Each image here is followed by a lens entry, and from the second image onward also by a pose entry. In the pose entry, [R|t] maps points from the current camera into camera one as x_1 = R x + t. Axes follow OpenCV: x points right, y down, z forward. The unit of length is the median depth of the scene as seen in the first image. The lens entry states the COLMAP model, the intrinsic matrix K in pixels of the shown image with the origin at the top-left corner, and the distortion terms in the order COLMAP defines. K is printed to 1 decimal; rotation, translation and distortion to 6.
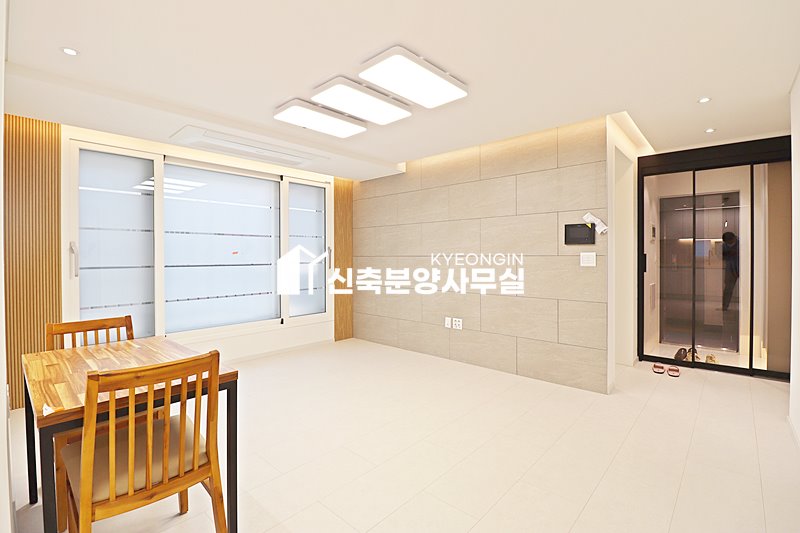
lens RADIAL K [[373.0, 0, 399.2], [0, 373.0, 259.9], [0, 0, 1]] dist [-0.004361, -0.007545]
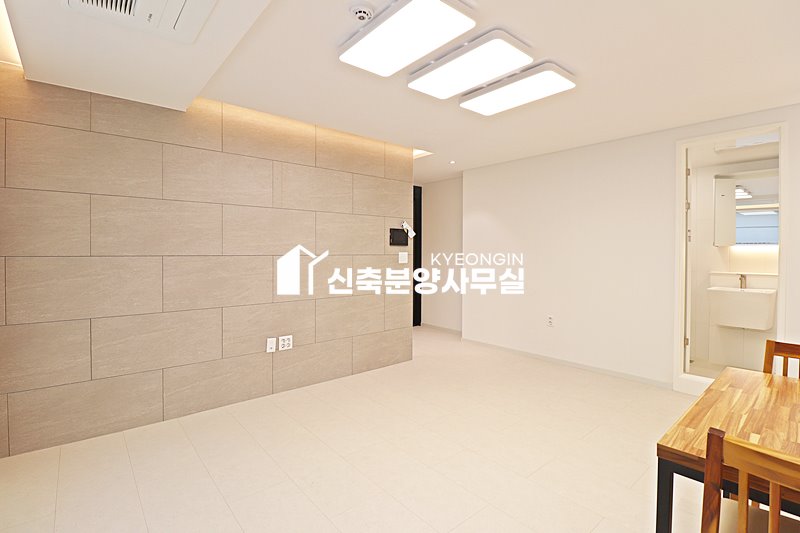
lens RADIAL K [[373.0, 0, 403.8], [0, 373.0, 256.3], [0, 0, 1]] dist [-0.004361, -0.007545]
pose [[0.119914, -0.009506, 0.992739, -0.577283], [0.005922, 0.999943, 0.008859, -0.013810], [-0.992767, 0.004817, 0.119964, 0.658182]]
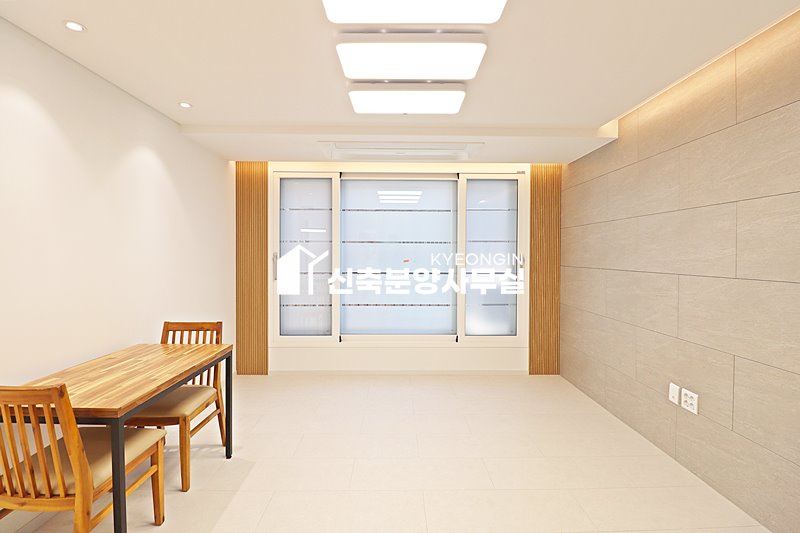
lens RADIAL K [[373.0, 0, 401.7], [0, 373.0, 258.9], [0, 0, 1]] dist [-0.004361, -0.007545]
pose [[0.681813, 0.015279, -0.731367, 0.259079], [-0.013921, 0.999872, 0.007910, -0.032142], [0.731394, 0.004789, 0.681938, 0.329195]]
